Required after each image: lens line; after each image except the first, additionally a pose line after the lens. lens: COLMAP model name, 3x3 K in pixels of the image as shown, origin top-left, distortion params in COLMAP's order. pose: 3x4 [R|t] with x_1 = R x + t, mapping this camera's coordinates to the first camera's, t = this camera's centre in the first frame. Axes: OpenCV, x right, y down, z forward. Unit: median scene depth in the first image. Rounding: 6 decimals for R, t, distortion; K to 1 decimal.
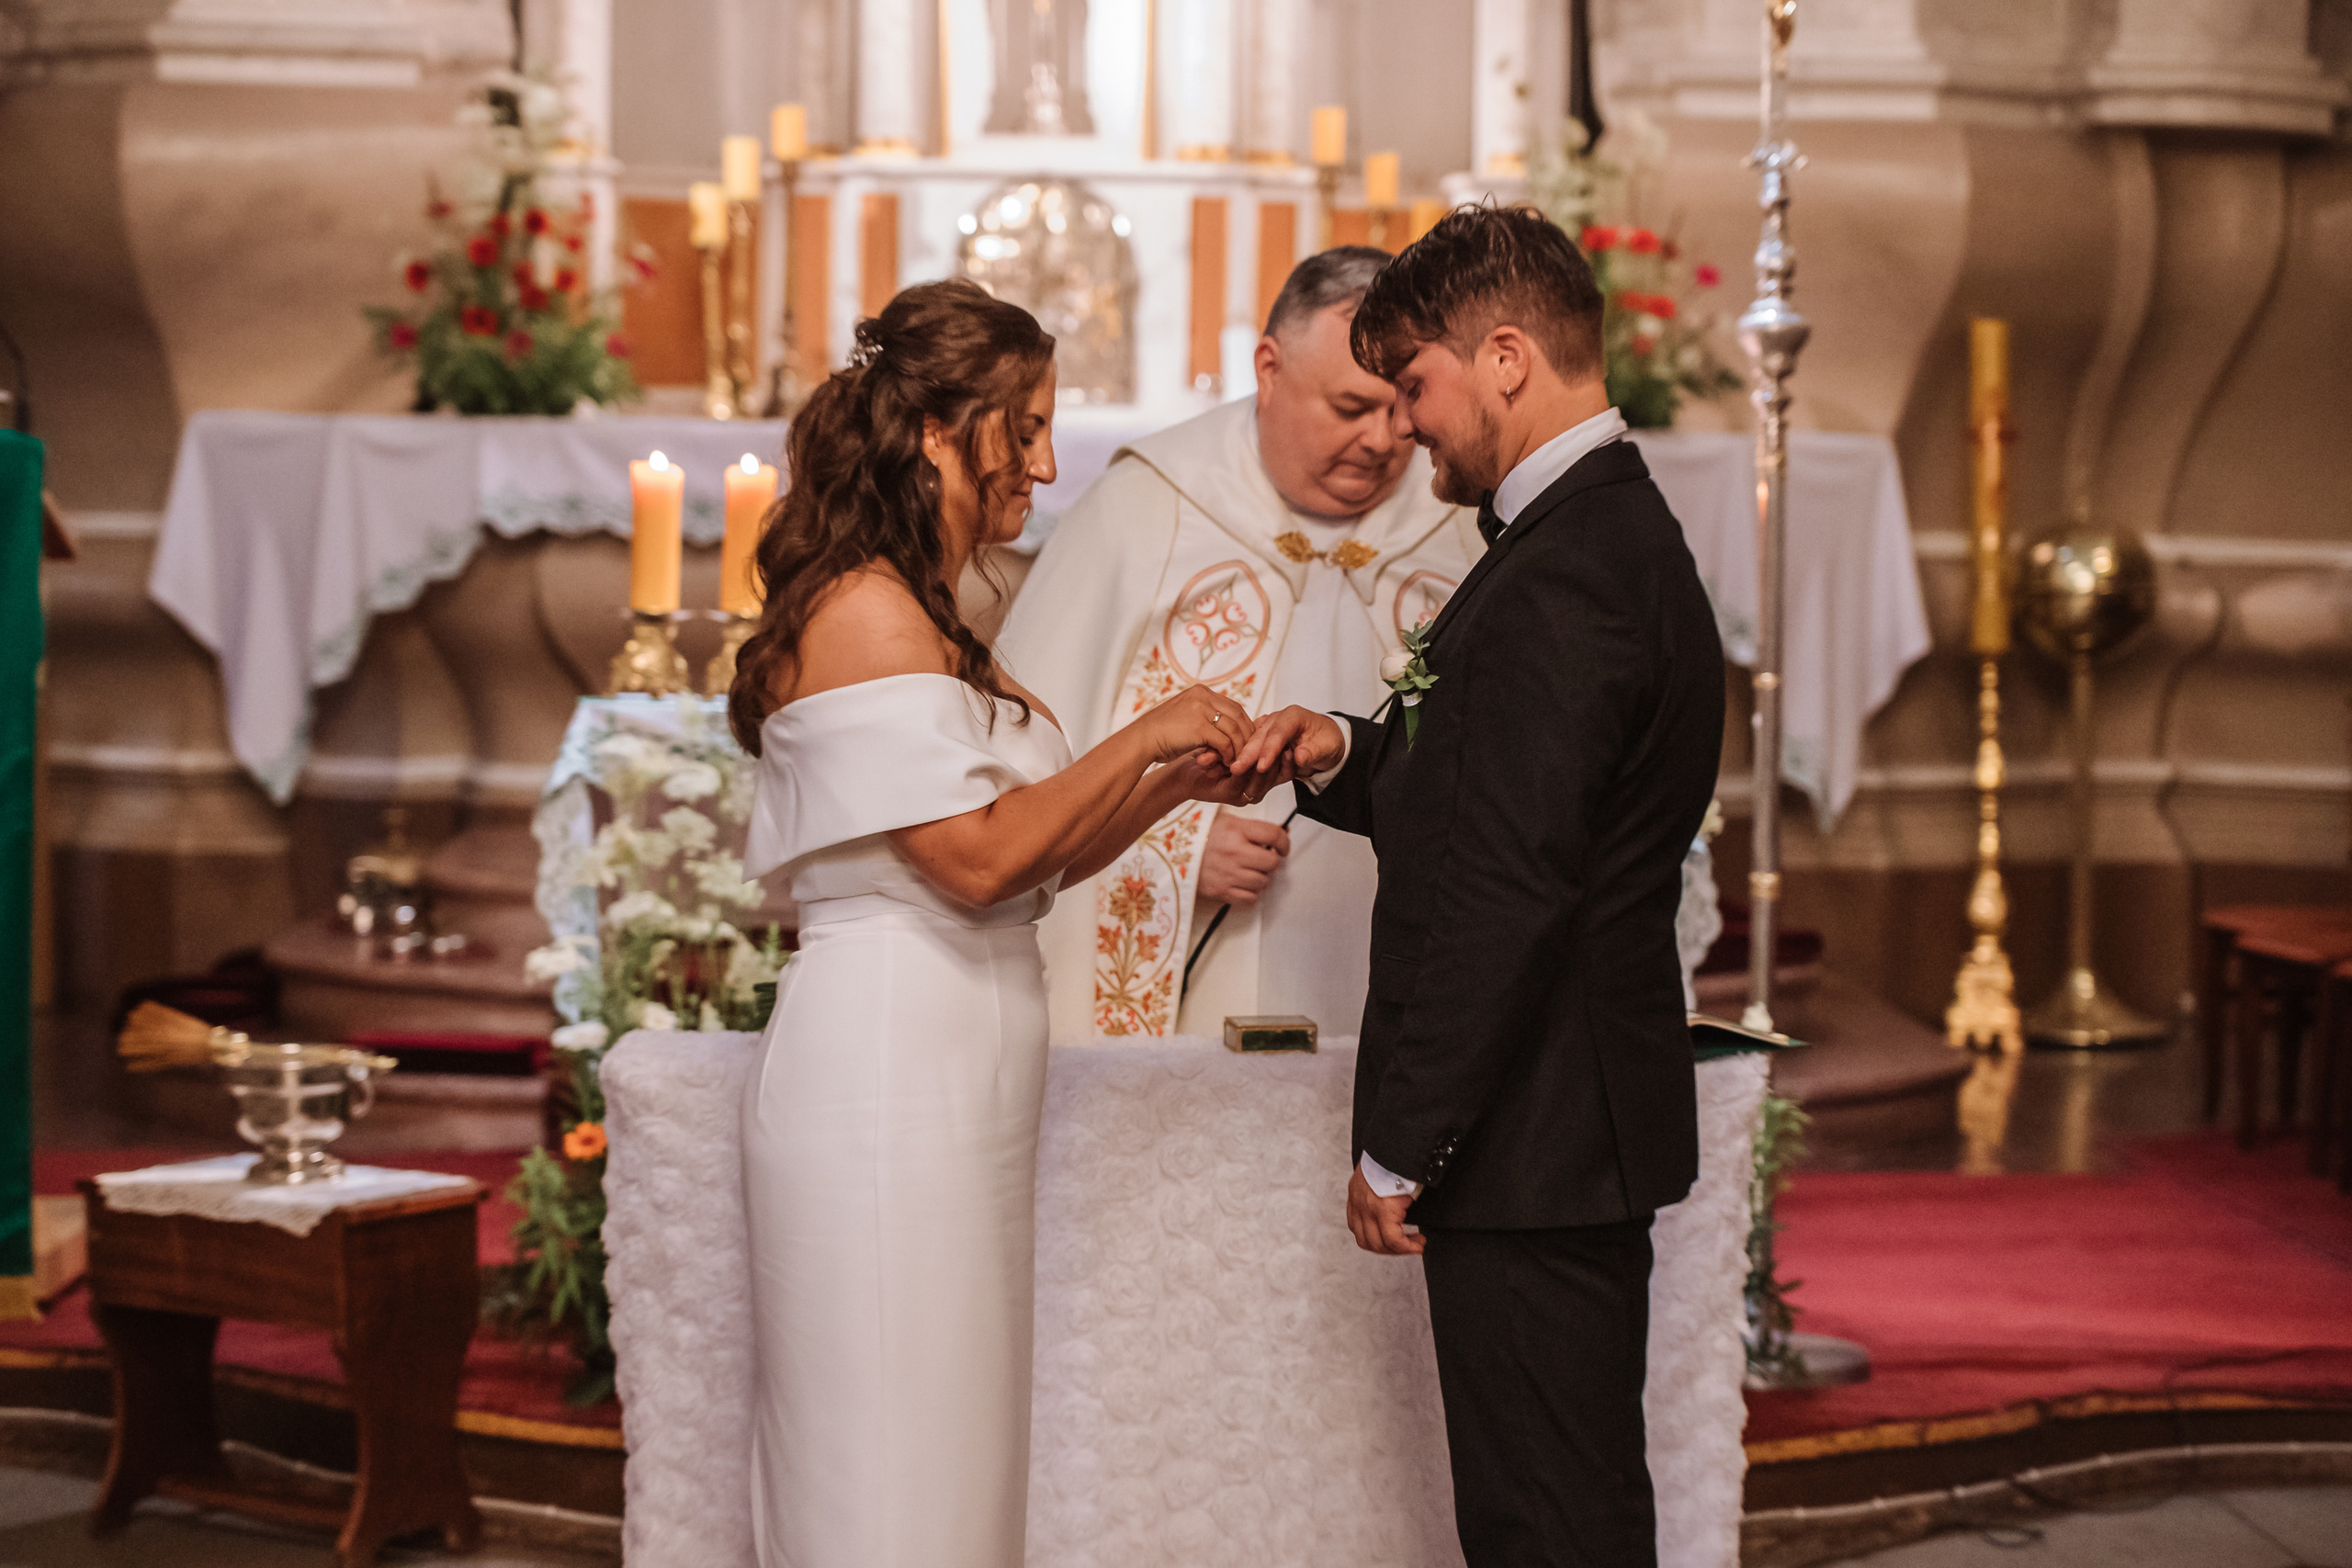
lens RADIAL K [[4800.9, 0, 1175.4], [0, 4800.9, 854.4], [0, 0, 1]] dist [-0.077115, -0.498996]
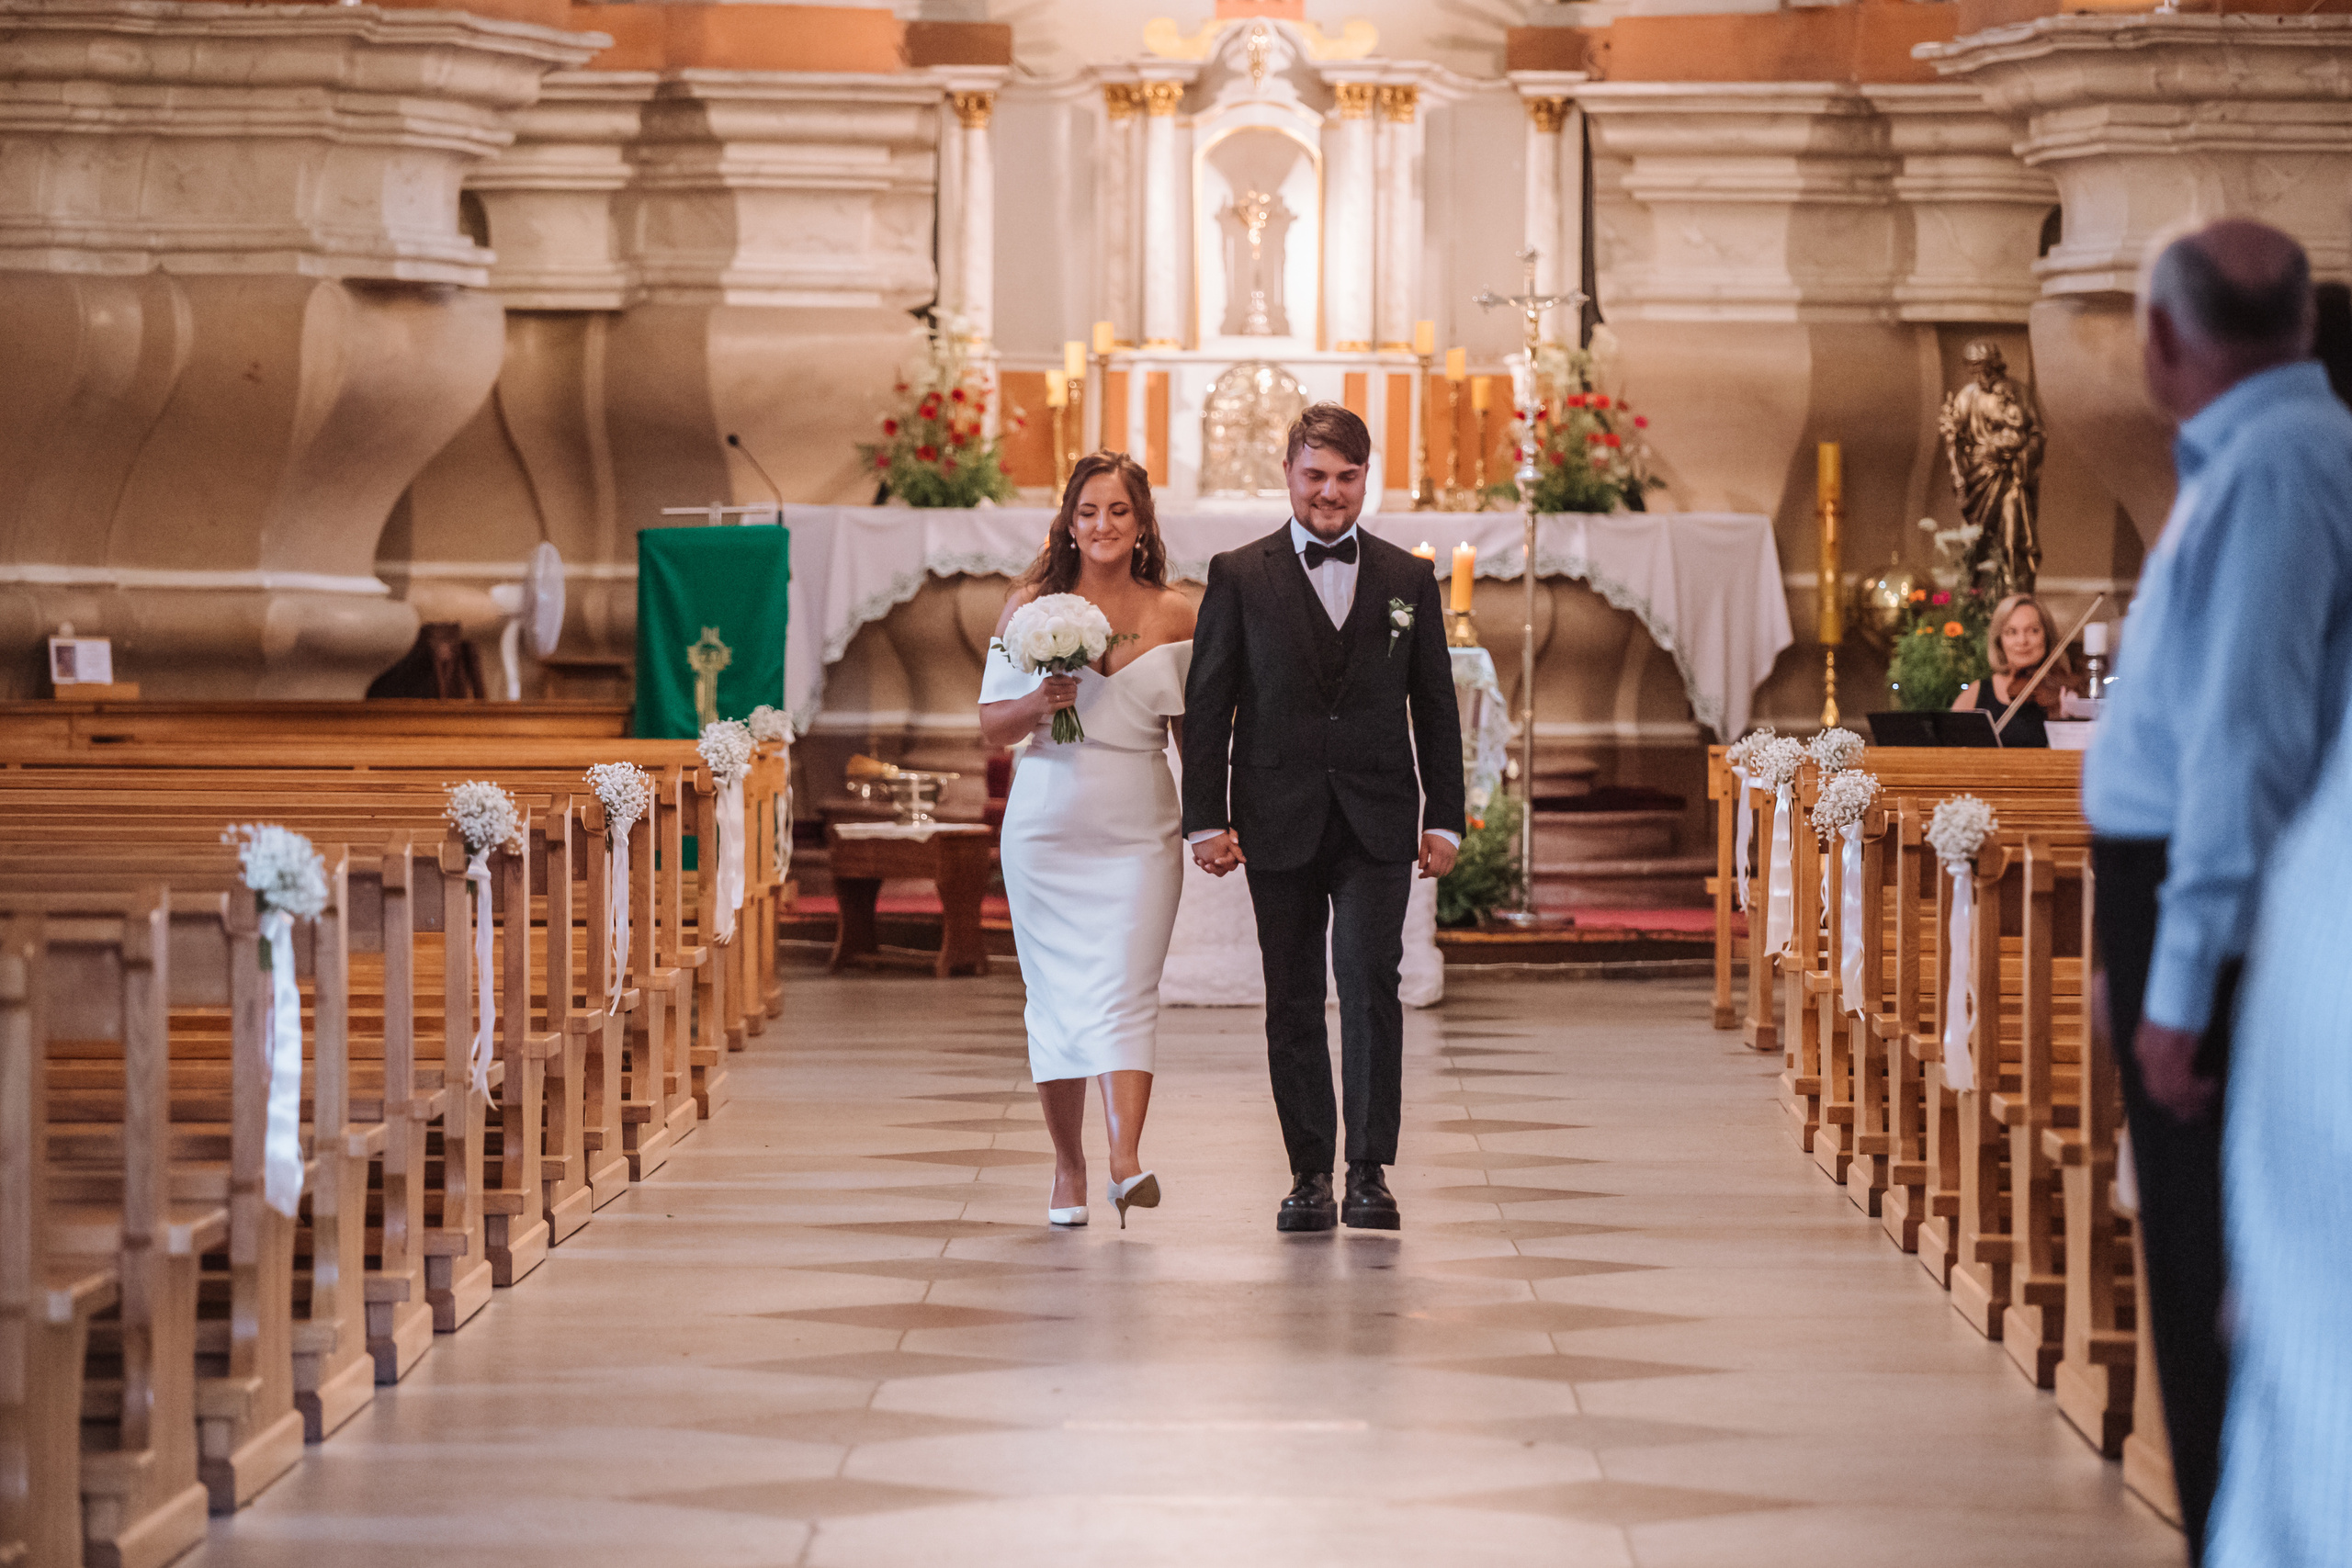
lens RADIAL K [[8658.5, 0, 1176.0], [0, 8658.5, 784.0], [0, 0, 1]] dist [0.247623, 2.048937]
pose [[0.997927, -0.002005, -0.064332, 0.138999], [-0.001150, 0.998799, -0.048972, 0.153536], [0.064353, 0.048944, 0.996726, -2.006379]]
